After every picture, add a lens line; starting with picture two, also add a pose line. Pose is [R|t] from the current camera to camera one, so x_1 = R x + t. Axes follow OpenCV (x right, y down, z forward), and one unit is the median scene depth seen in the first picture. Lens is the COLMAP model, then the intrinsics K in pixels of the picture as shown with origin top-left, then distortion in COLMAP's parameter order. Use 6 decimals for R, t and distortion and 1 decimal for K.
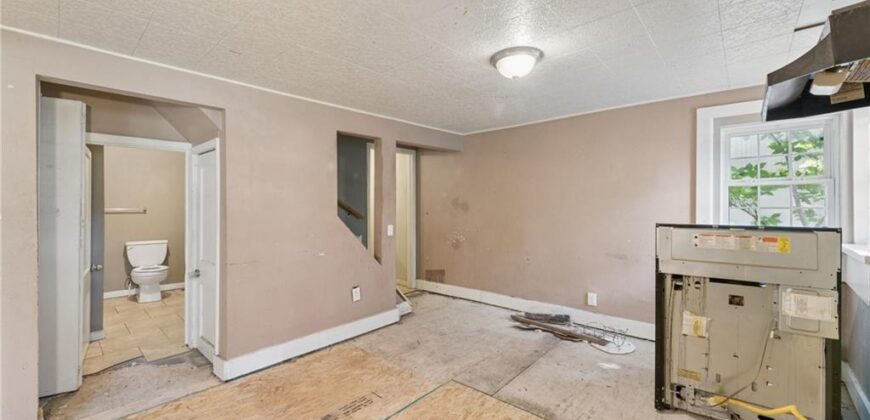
lens RADIAL K [[347.1, 0, 435.0], [0, 347.1, 210.0], [0, 0, 1]] dist [-0.001740, 0.000145]
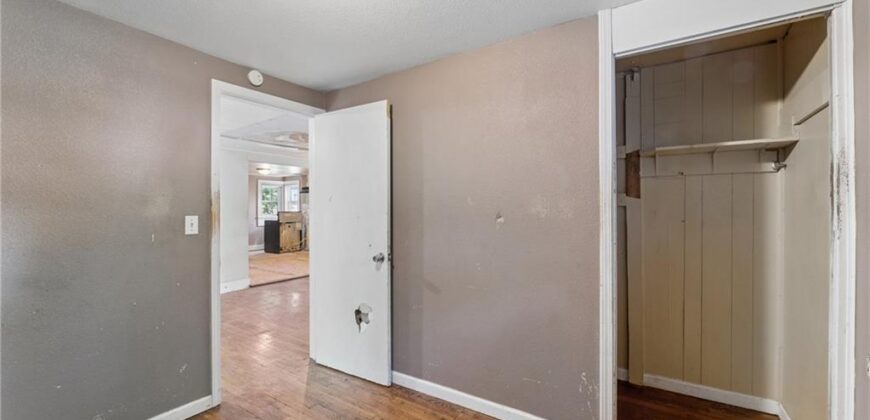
lens RADIAL K [[347.1, 0, 435.0], [0, 347.1, 210.0], [0, 0, 1]] dist [-0.001740, 0.000145]
pose [[-0.129994, -0.002194, 0.991512, -2.743388], [0.011084, 0.999932, 0.003666, 0.018932], [-0.991453, 0.011466, -0.129961, -0.271989]]
